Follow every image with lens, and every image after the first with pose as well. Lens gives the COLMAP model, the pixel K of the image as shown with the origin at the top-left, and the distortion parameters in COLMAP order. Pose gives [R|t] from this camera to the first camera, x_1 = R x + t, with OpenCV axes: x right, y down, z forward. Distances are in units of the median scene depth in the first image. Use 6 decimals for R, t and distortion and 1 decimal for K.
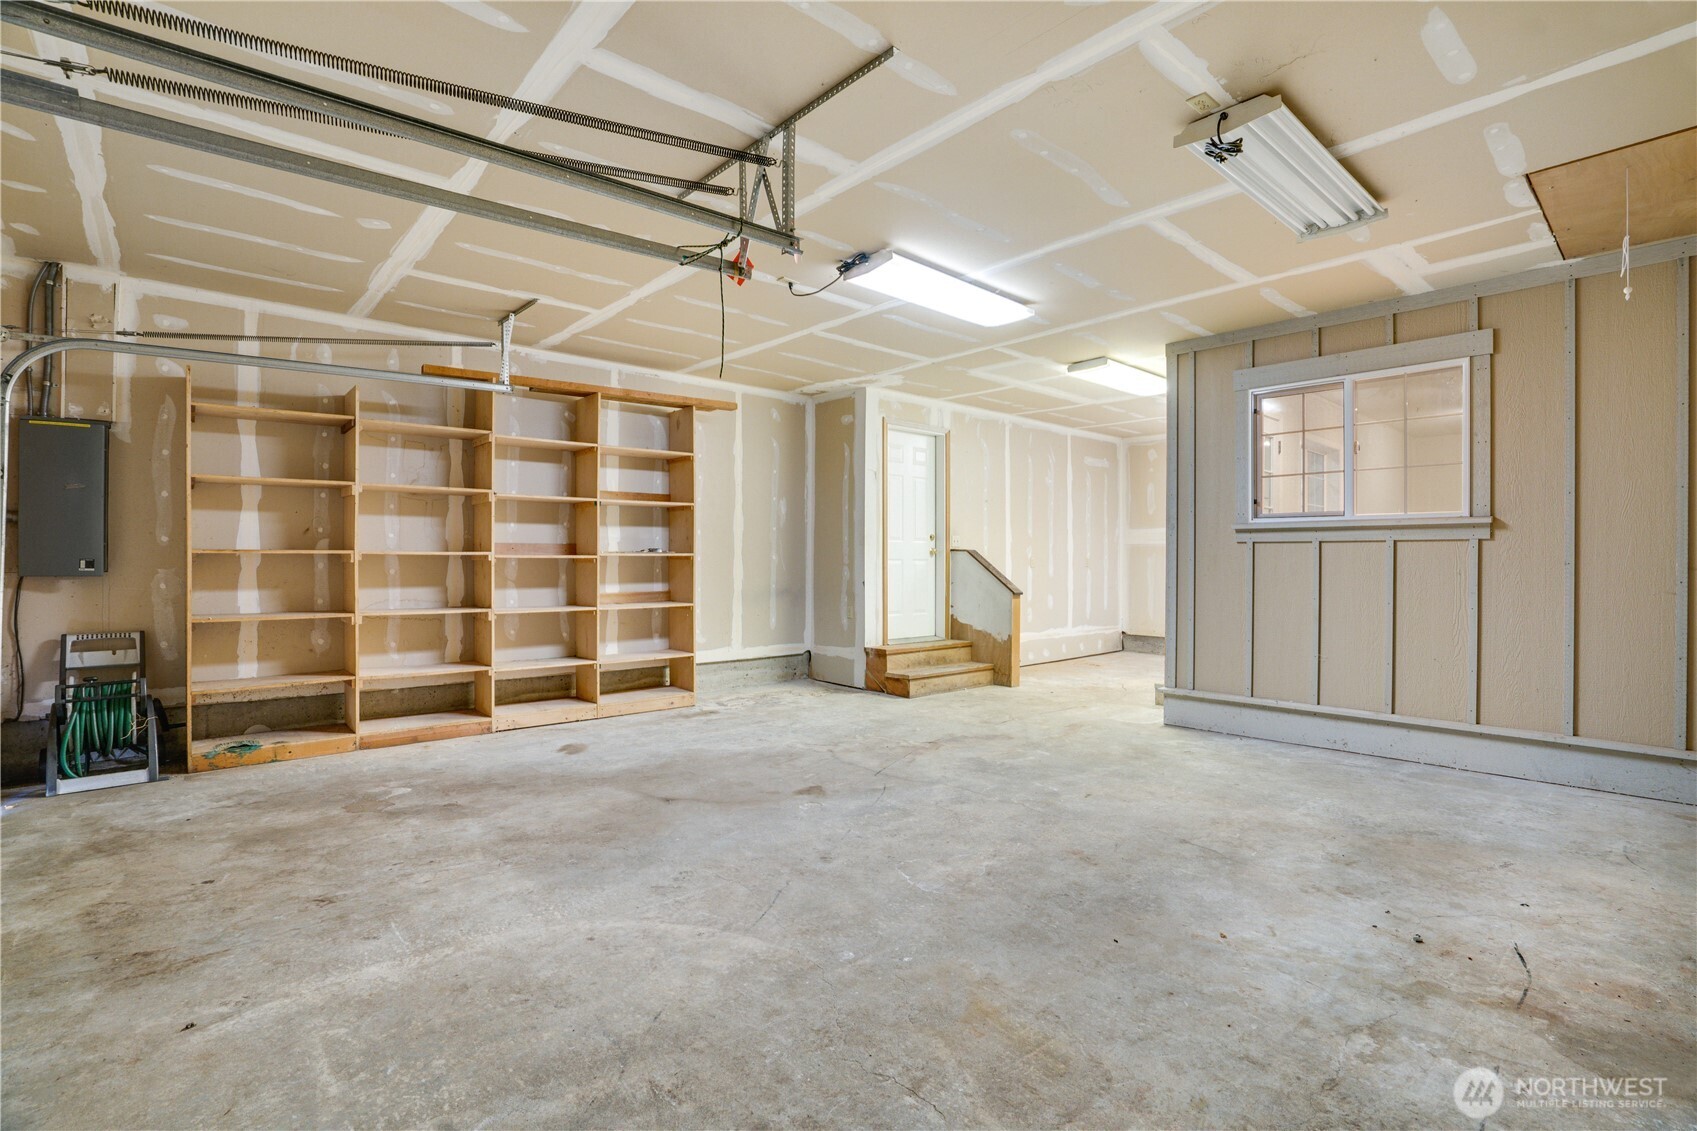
lens RADIAL K [[795.8, 0, 846.6], [0, 795.8, 566.8], [0, 0, 1]] dist [-0.037867, 0.009266]
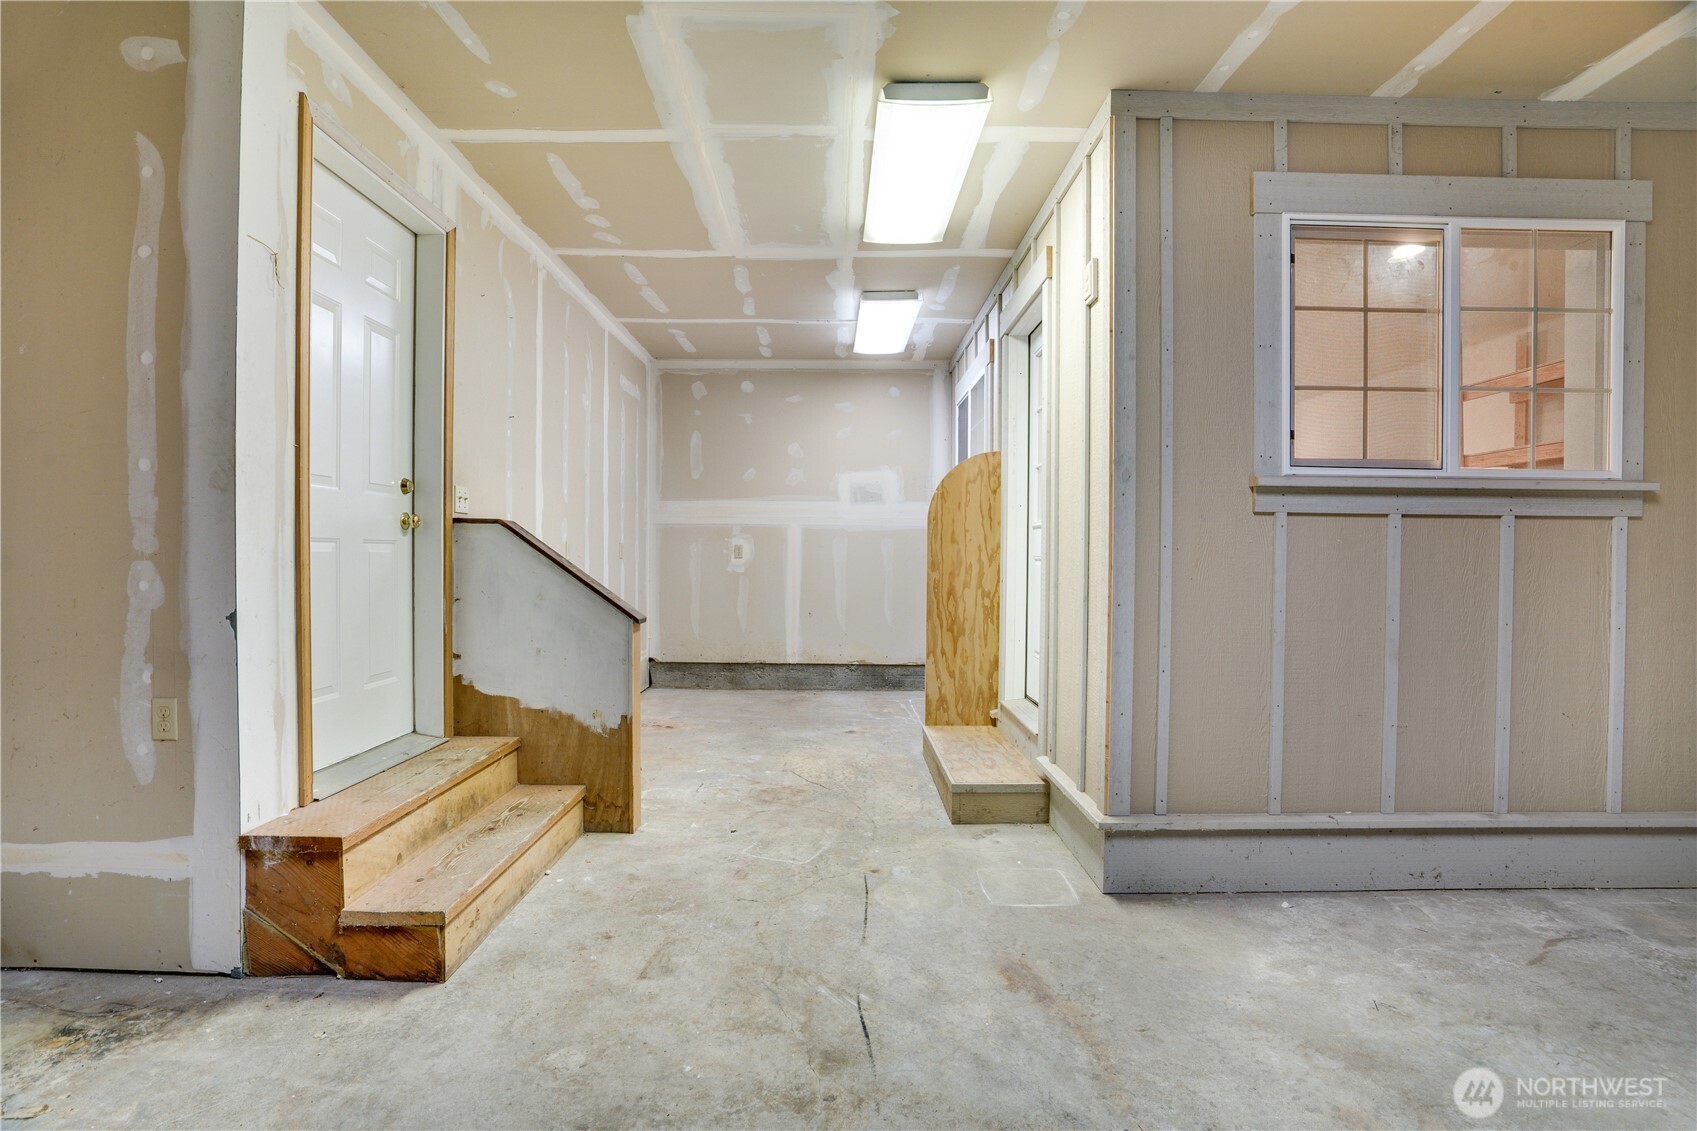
lens RADIAL K [[795.8, 0, 841.5], [0, 795.8, 567.1], [0, 0, 1]] dist [-0.037867, 0.009266]
pose [[0.666983, -0.010015, 0.745006, -0.041686], [0.000073, 0.999911, 0.013377, -0.002069], [-0.745073, -0.008868, 0.666924, 0.630153]]
